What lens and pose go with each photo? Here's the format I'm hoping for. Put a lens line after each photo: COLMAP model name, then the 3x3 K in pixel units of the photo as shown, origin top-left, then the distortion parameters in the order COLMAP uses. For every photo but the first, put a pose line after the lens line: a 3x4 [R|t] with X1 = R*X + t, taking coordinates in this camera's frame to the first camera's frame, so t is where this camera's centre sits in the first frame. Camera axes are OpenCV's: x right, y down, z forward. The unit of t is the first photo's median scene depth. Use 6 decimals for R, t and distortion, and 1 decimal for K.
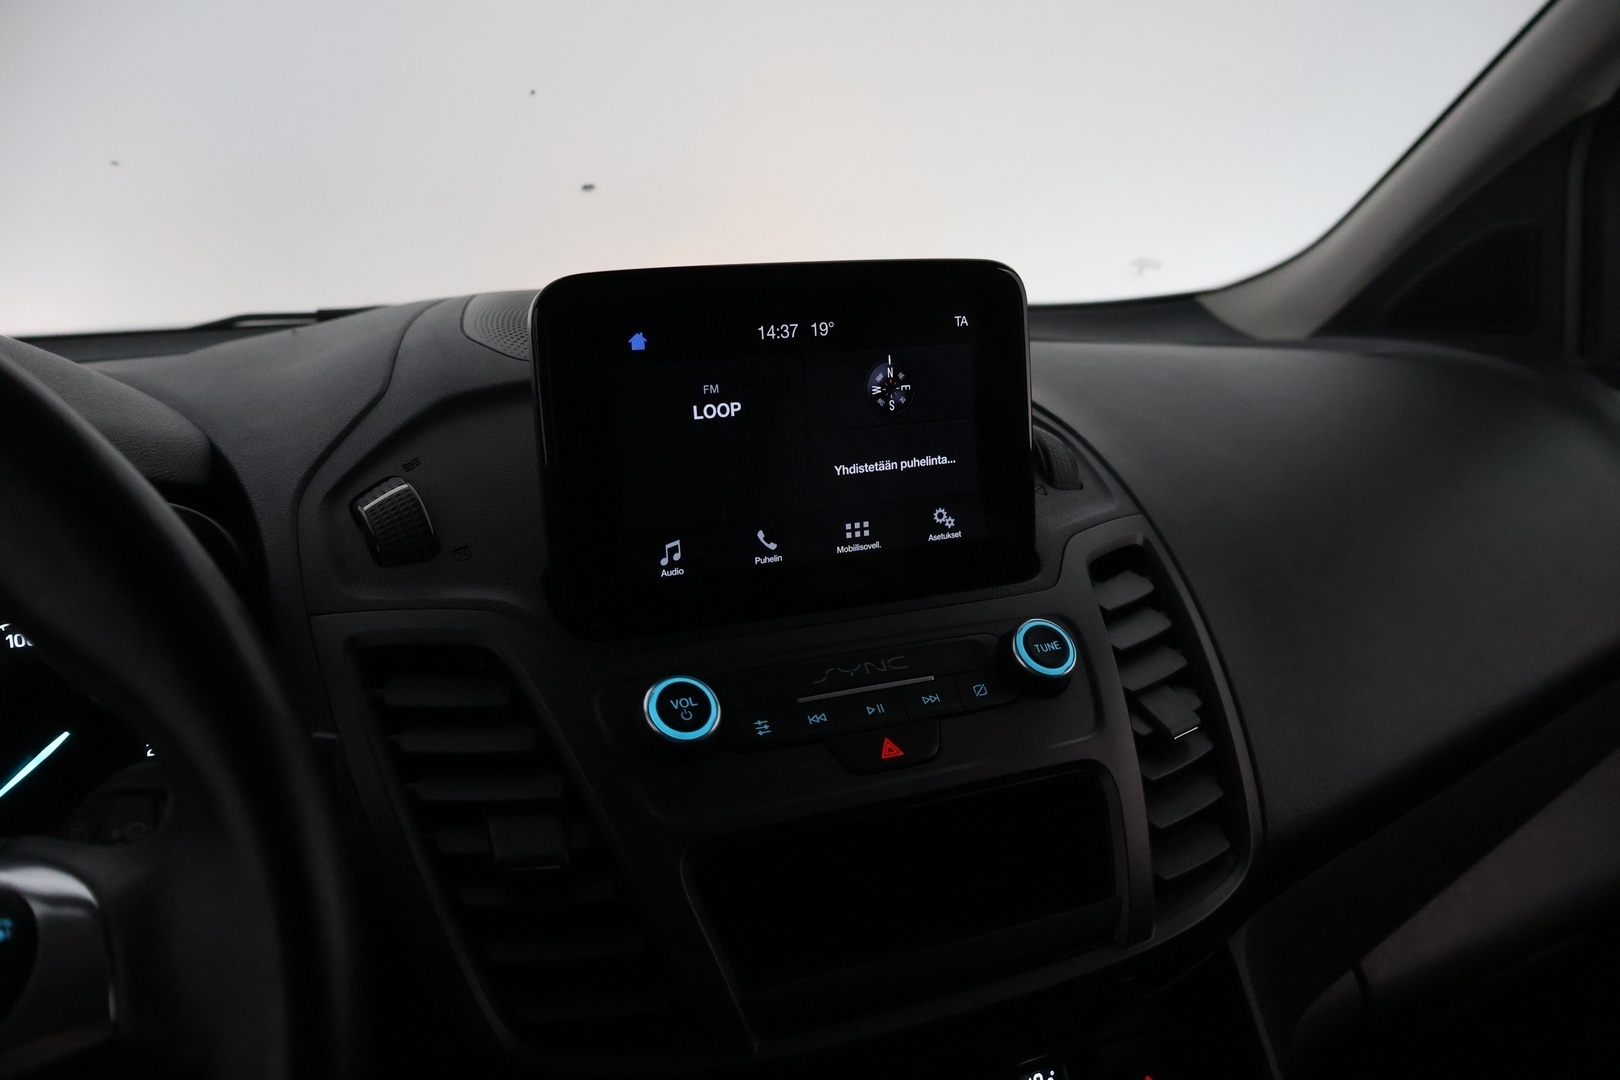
lens RADIAL K [[1360.8, 0, 810.0], [0, 1360.8, 540.0], [0, 0, 1]] dist [-0.003761, 0.007168]
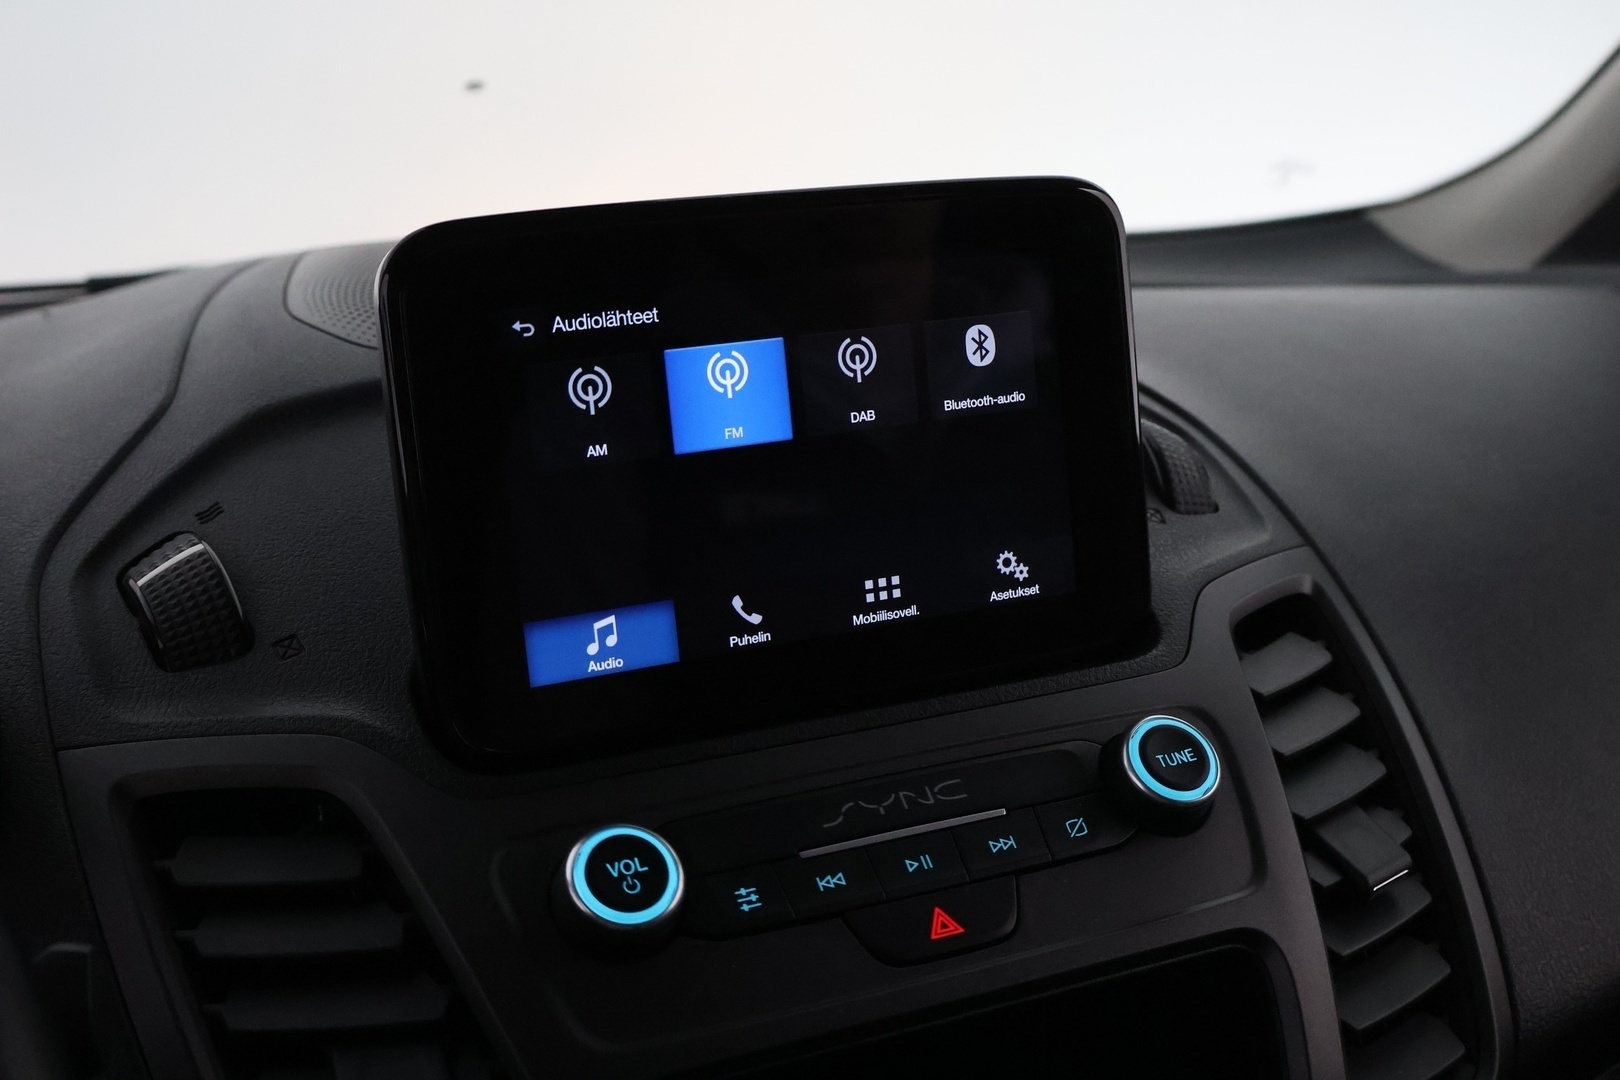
lens RADIAL K [[1947.0, 0, 804.3], [0, 1947.0, 539.3], [0, 0, 1]] dist [0.011517, -0.018186]
pose [[0.999426, -0.033230, -0.006656, 0.003778], [0.033107, 0.999291, -0.017901, -0.016083], [0.007246, 0.017671, 0.999818, 0.049767]]
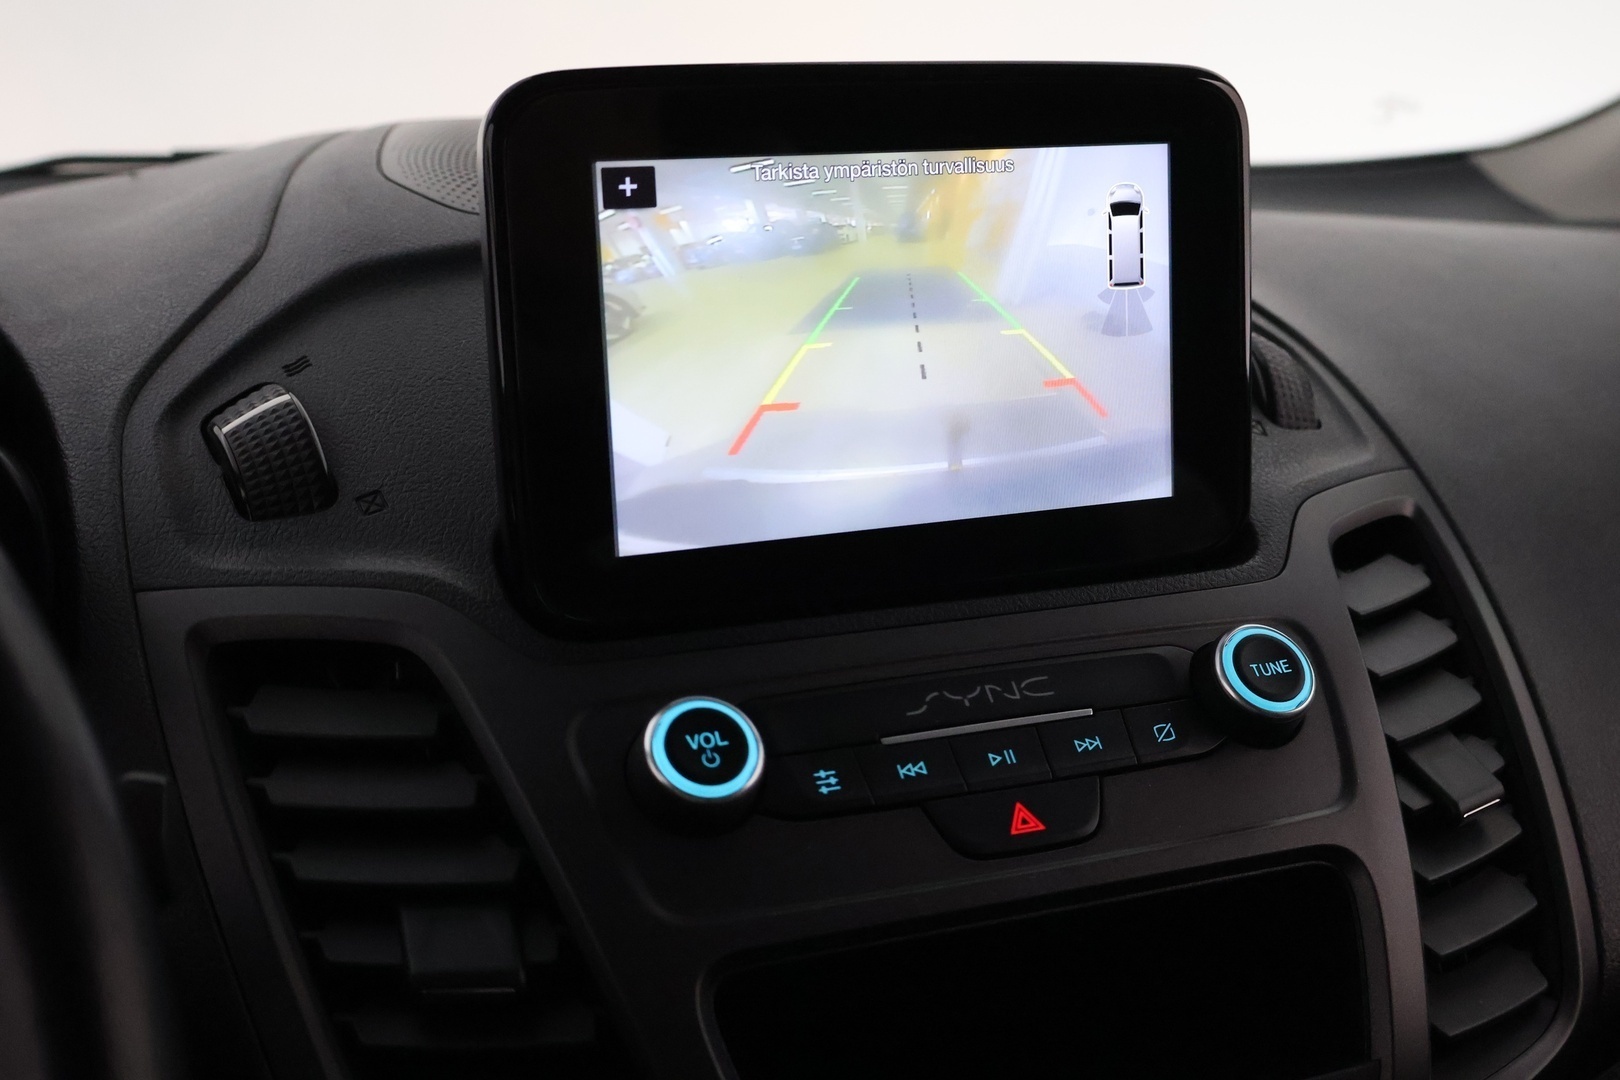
lens RADIAL K [[1945.9, 0, 810.0], [0, 1945.9, 540.0], [0, 0, 1]] dist [0.010533, -0.008644]
pose [[0.999175, 0.023035, -0.033451, -0.013213], [-0.022536, 0.999630, 0.015200, 0.008627], [0.033789, -0.014433, 0.999325, 0.071819]]
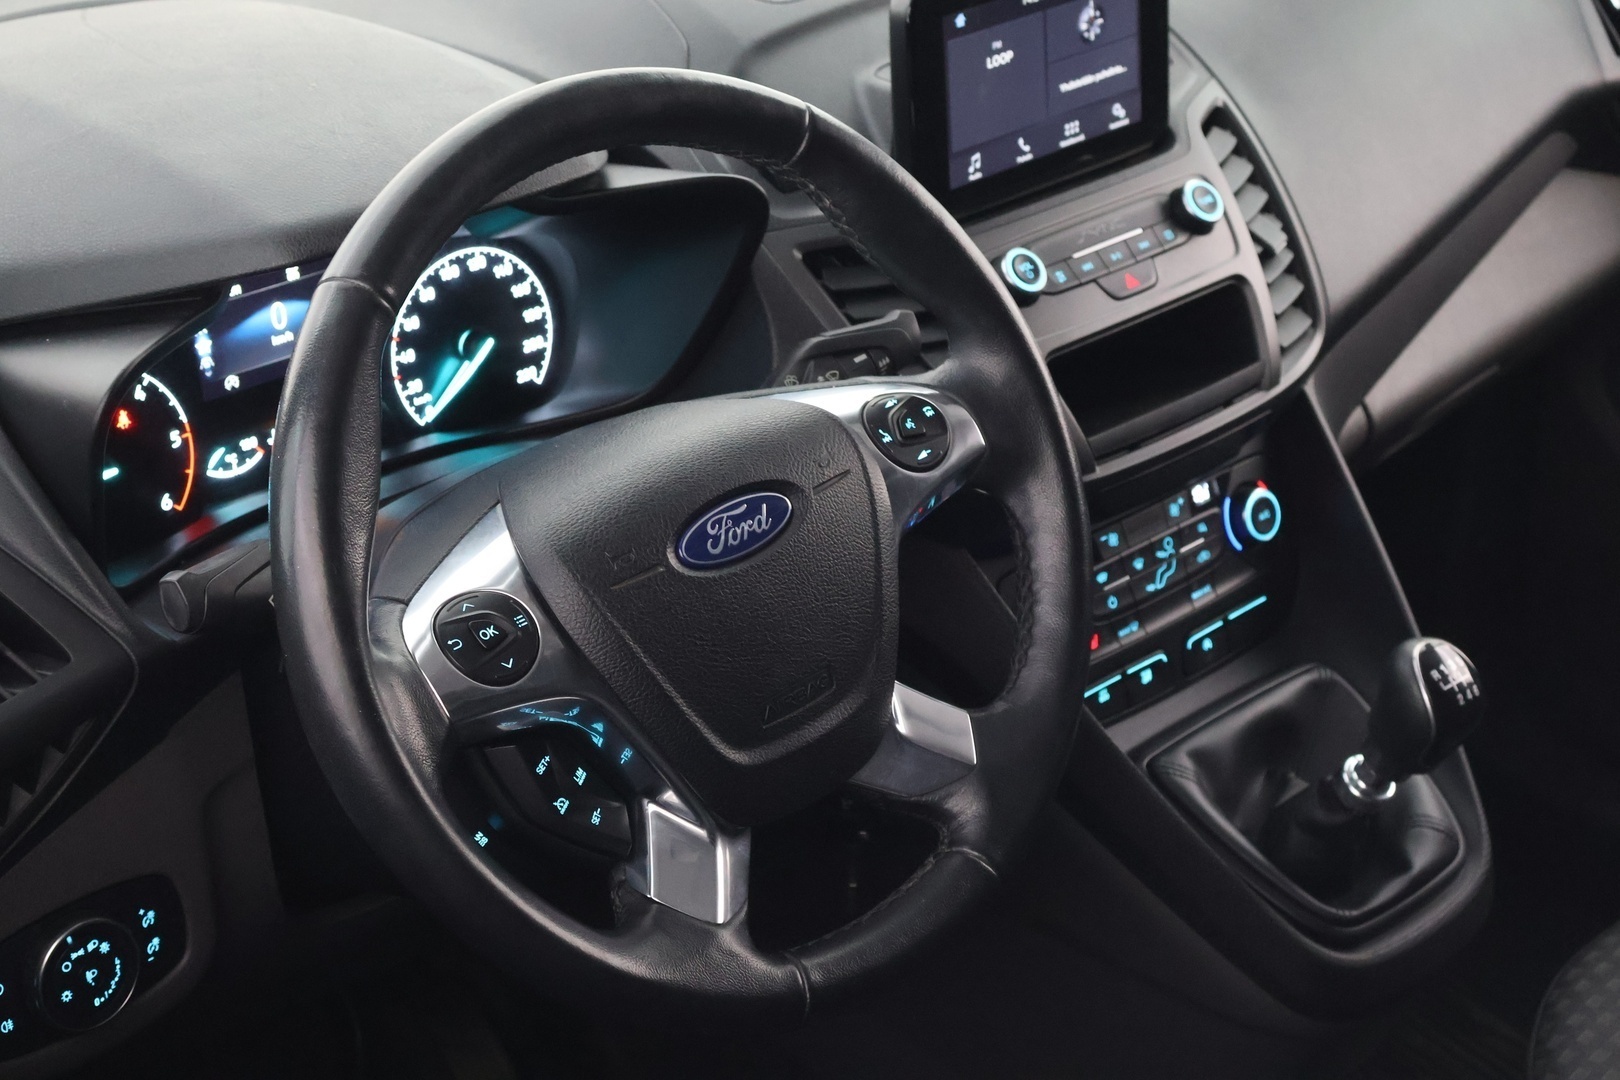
lens RADIAL K [[2778.5, 0, 810.0], [0, 2778.5, 540.0], [0, 0, 1]] dist [0.026749, -0.012883]
pose [[0.945033, -0.135347, 0.297648, -1.130356], [0.053248, 0.961858, 0.268317, -0.382689], [-0.322611, -0.237720, 0.916194, -1.634526]]
